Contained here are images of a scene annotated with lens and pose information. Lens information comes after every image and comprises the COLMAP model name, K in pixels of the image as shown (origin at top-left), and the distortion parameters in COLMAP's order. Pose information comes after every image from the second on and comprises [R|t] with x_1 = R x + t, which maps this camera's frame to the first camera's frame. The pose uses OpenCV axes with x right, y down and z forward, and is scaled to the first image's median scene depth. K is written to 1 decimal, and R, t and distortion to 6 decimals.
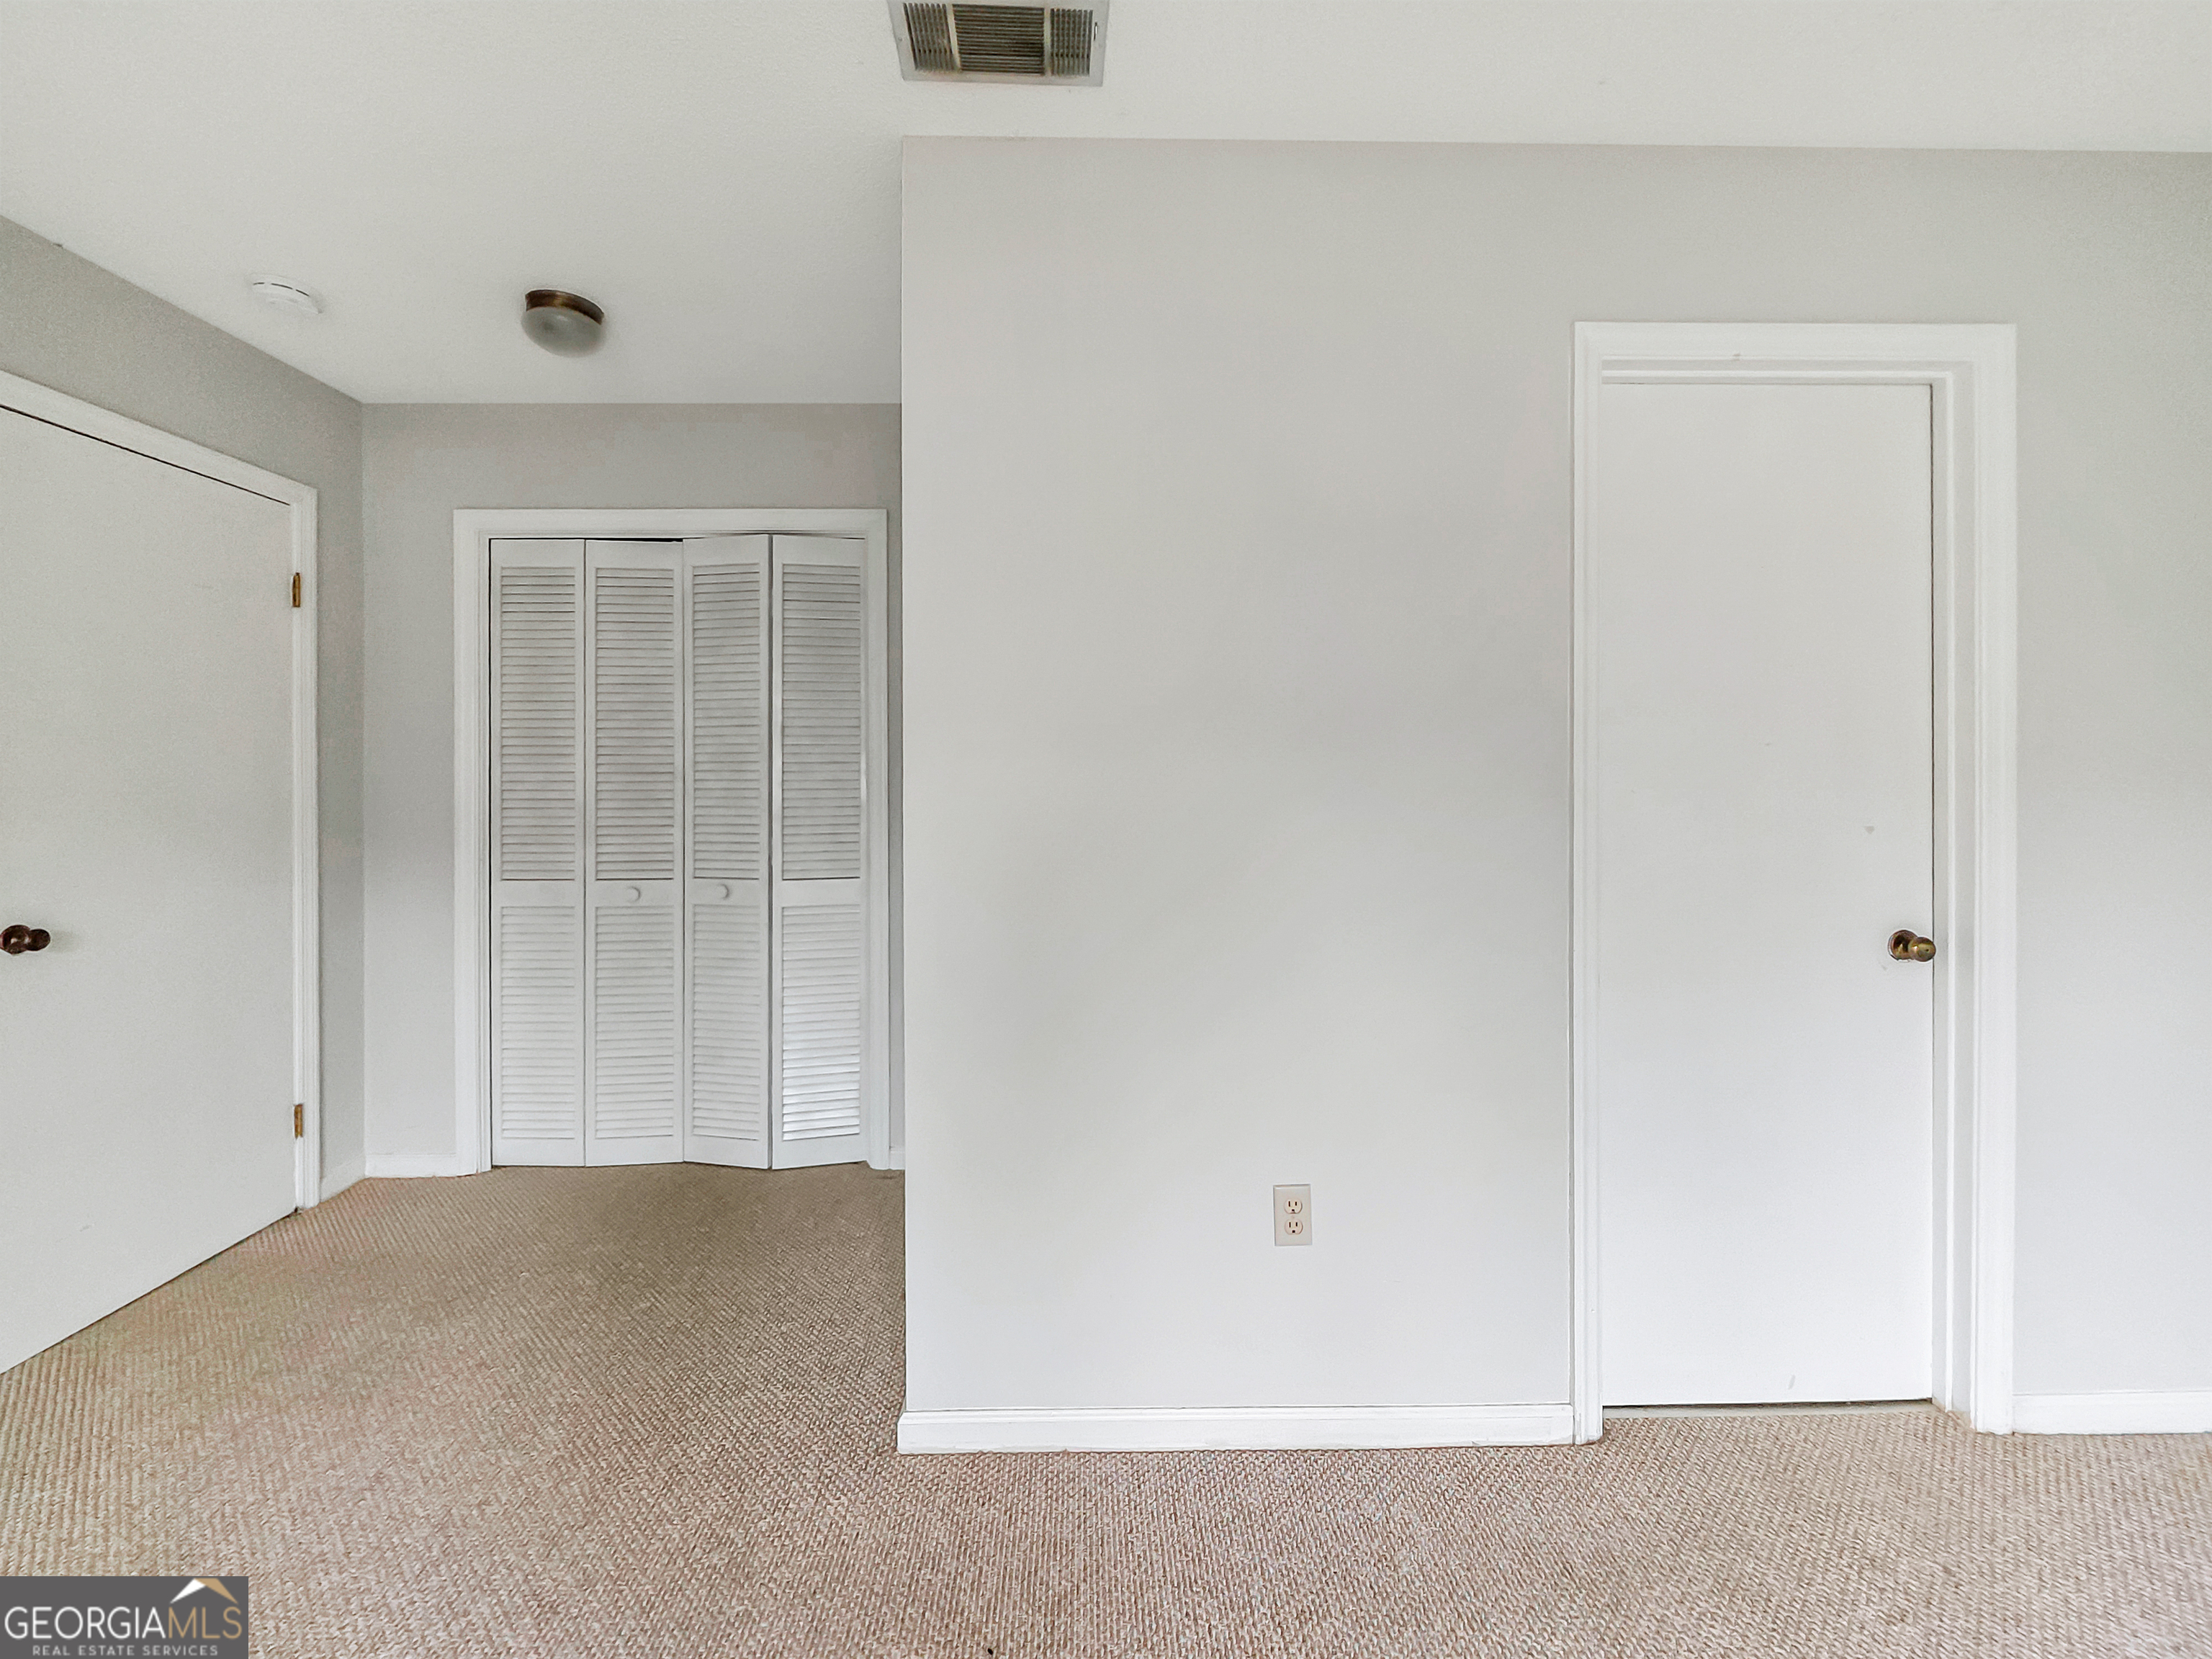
lens RADIAL K [[927.5, 0, 1136.1], [0, 927.5, 772.3], [0, 0, 1]] dist [-0.002448, 0.000533]
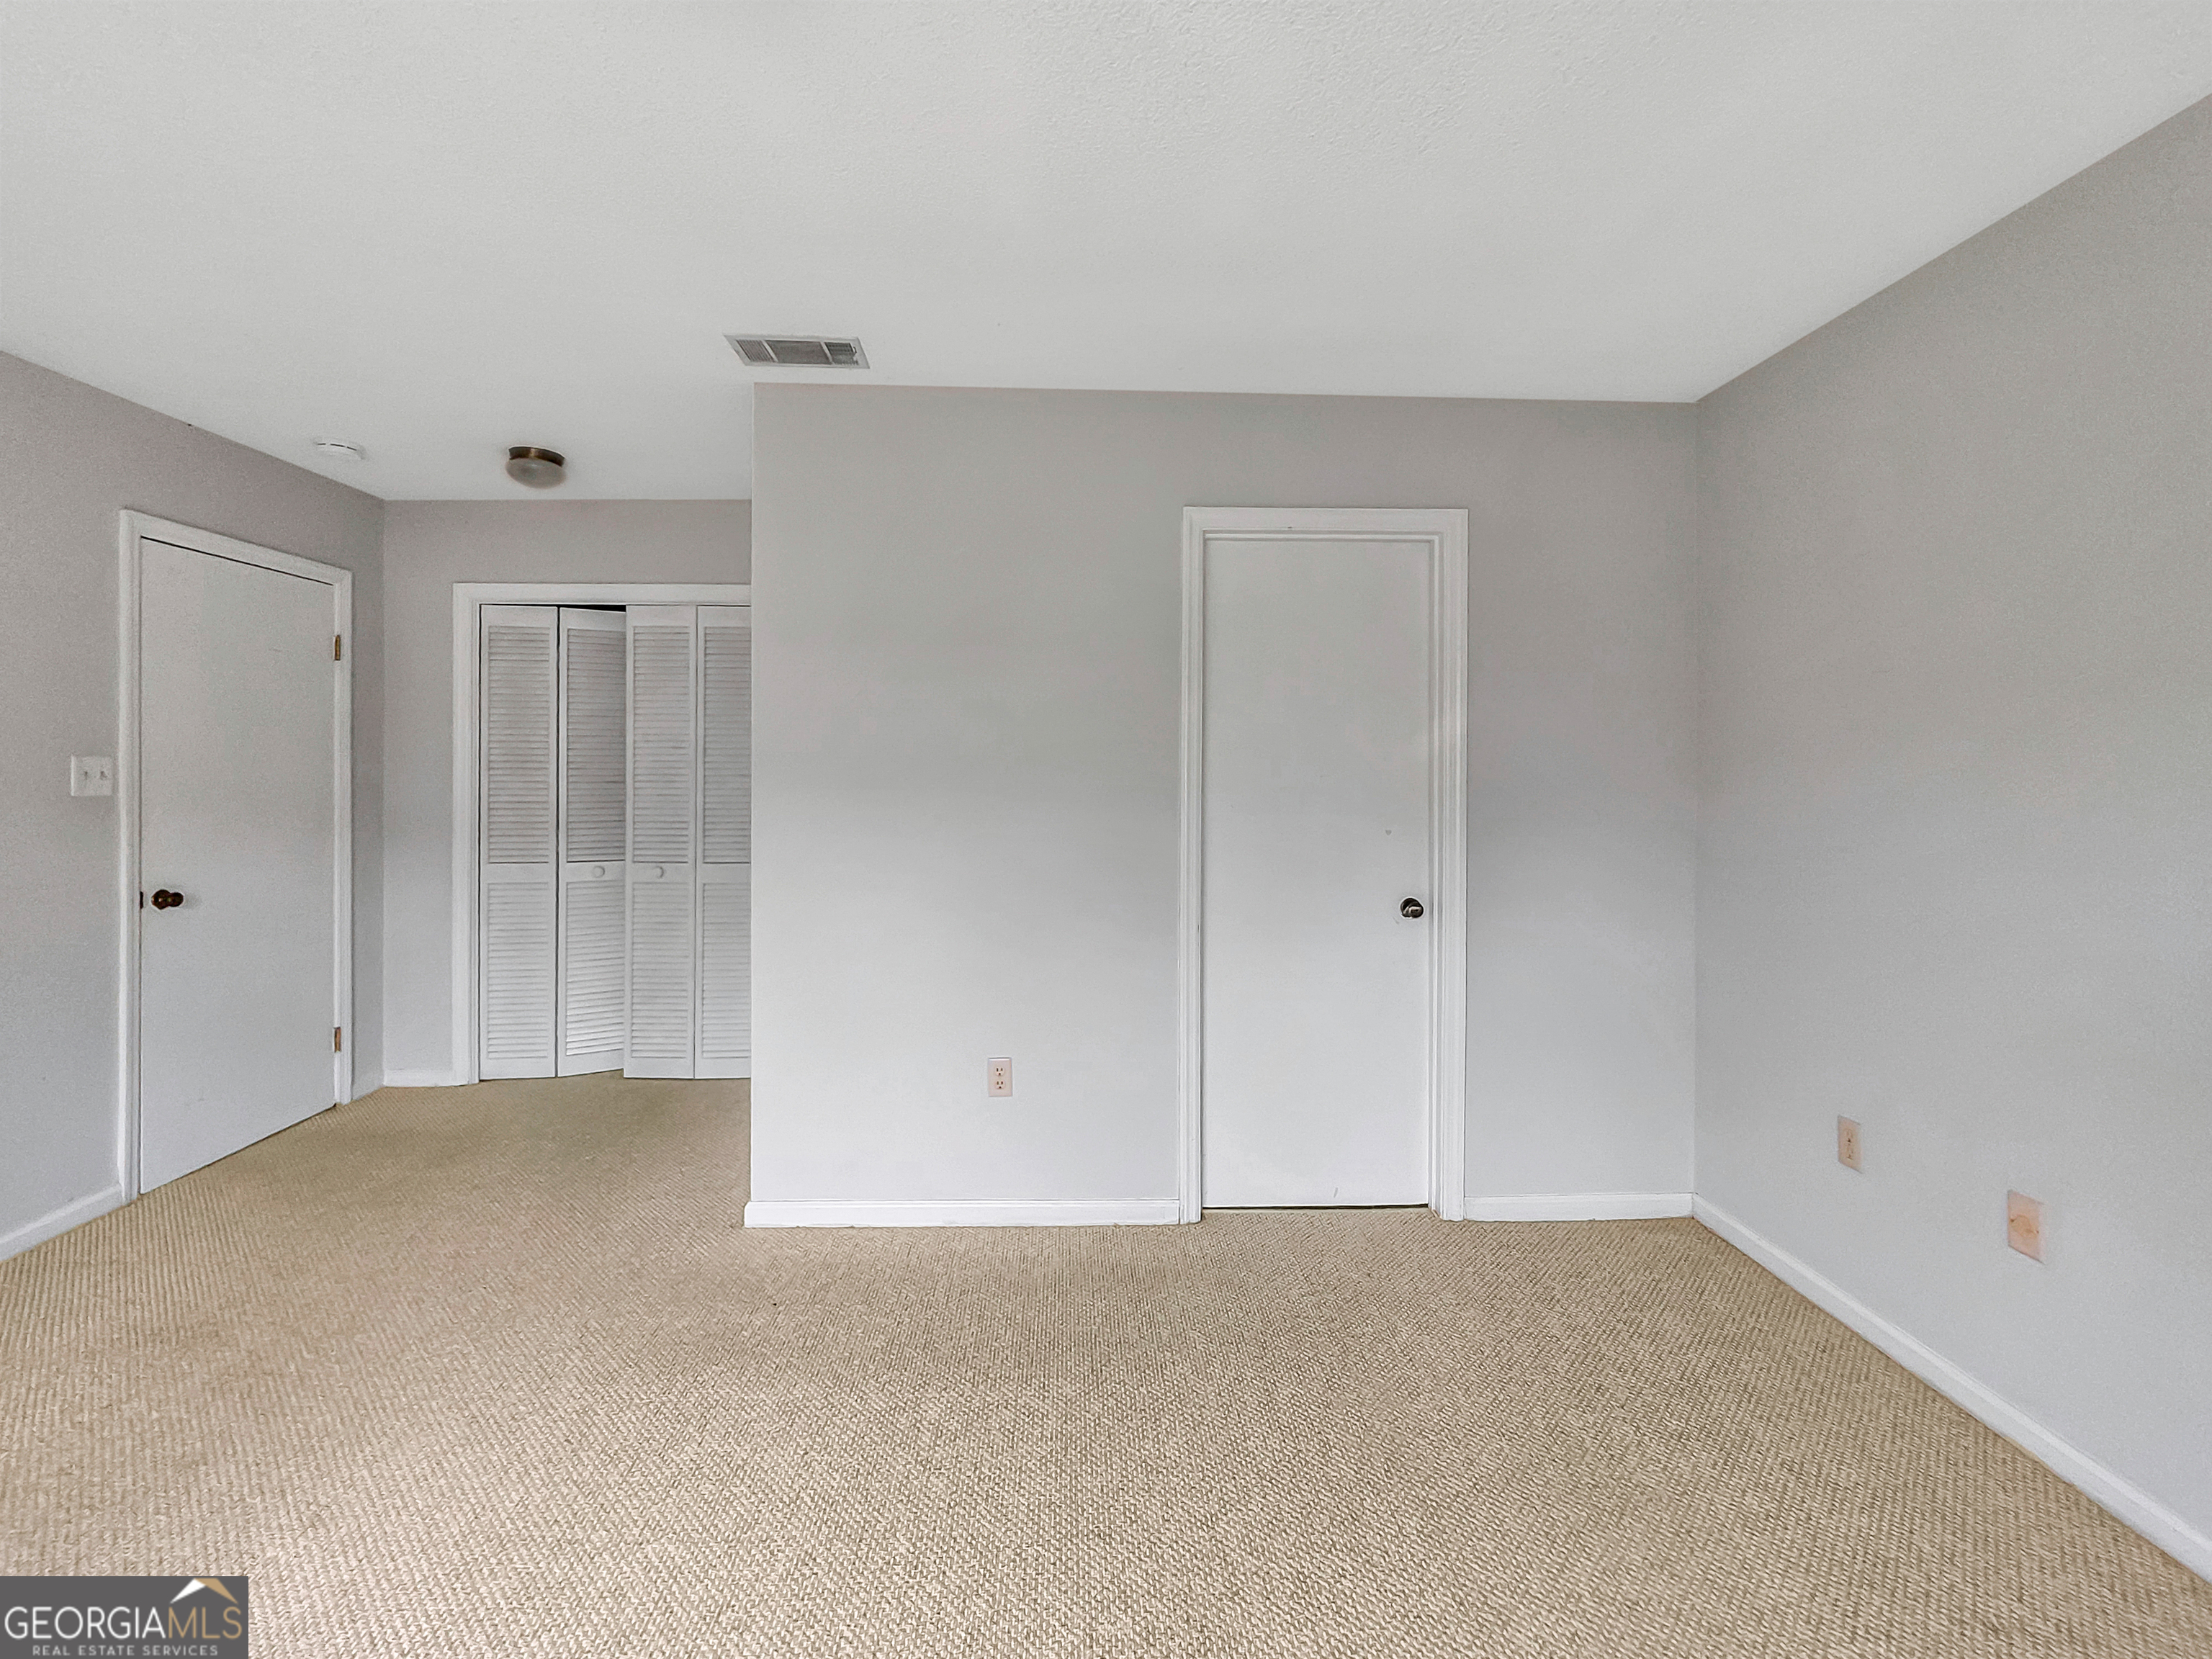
lens RADIAL K [[897.5, 0, 1102.9], [0, 897.5, 769.4], [0, 0, 1]] dist [0.000254, -0.000052]
pose [[0.999971, 0.005786, 0.004874, 0.218369], [-0.005794, 0.999982, 0.001686, -0.029057], [-0.004864, -0.001715, 0.999987, -0.336461]]
